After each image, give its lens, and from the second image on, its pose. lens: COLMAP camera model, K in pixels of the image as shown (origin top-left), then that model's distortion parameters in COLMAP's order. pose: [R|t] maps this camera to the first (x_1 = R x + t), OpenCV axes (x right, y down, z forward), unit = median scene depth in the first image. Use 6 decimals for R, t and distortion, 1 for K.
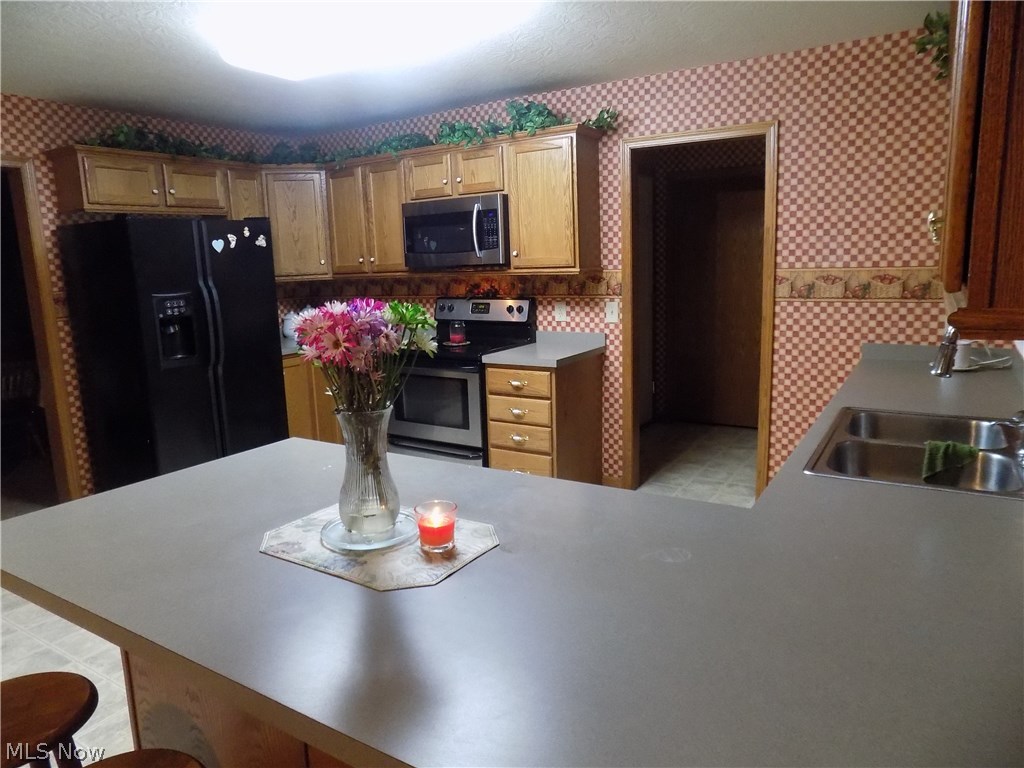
lens RADIAL K [[686.6, 0, 515.7], [0, 686.6, 382.7], [0, 0, 1]] dist [-0.052074, 0.011048]
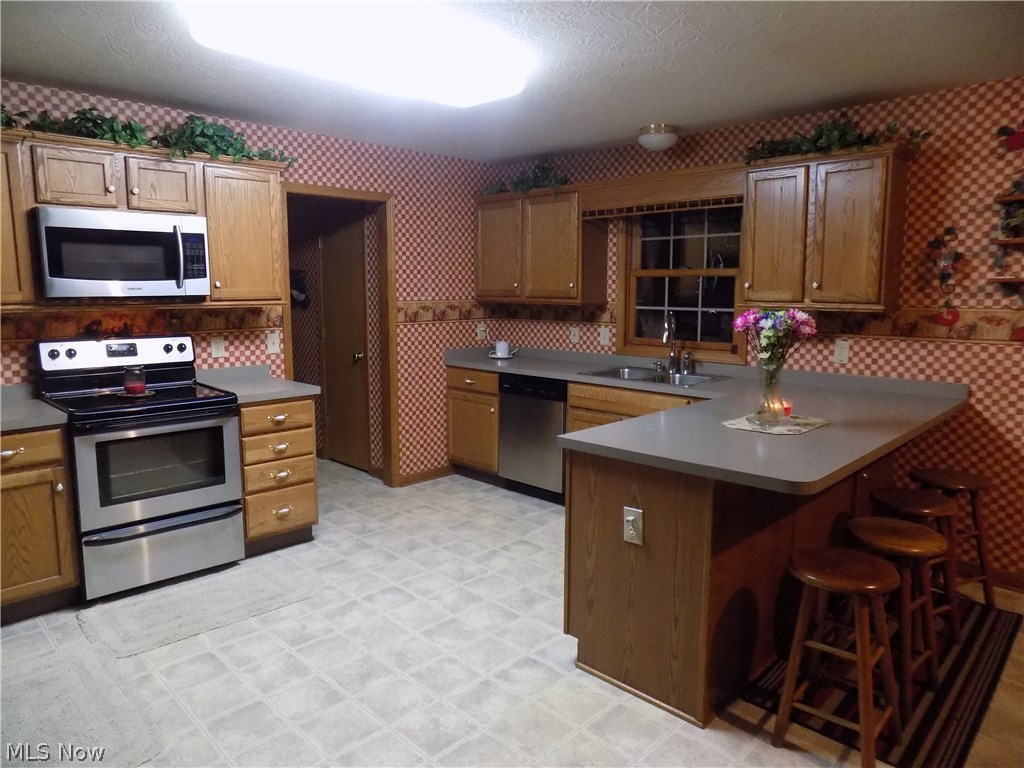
lens RADIAL K [[686.6, 0, 515.9], [0, 686.6, 385.3], [0, 0, 1]] dist [-0.052074, 0.011048]
pose [[0.211693, -0.107355, 0.971422, -0.812090], [0.167906, 0.983166, 0.072062, -0.054078], [-0.962805, 0.147853, 0.226155, 0.429433]]
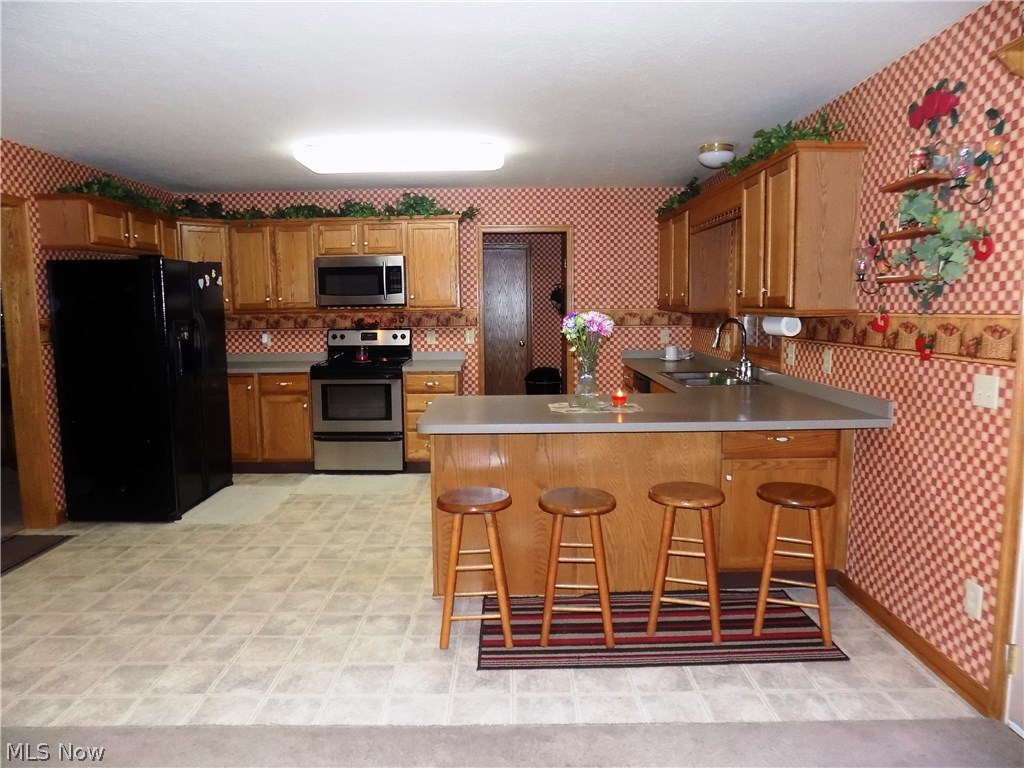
lens RADIAL K [[686.6, 0, 513.4], [0, 686.6, 384.1], [0, 0, 1]] dist [-0.052074, 0.011048]
pose [[0.844677, -0.039335, 0.533830, -0.600677], [0.078576, 0.995604, -0.050969, 0.086093], [-0.529478, 0.084998, 0.844054, -0.321279]]
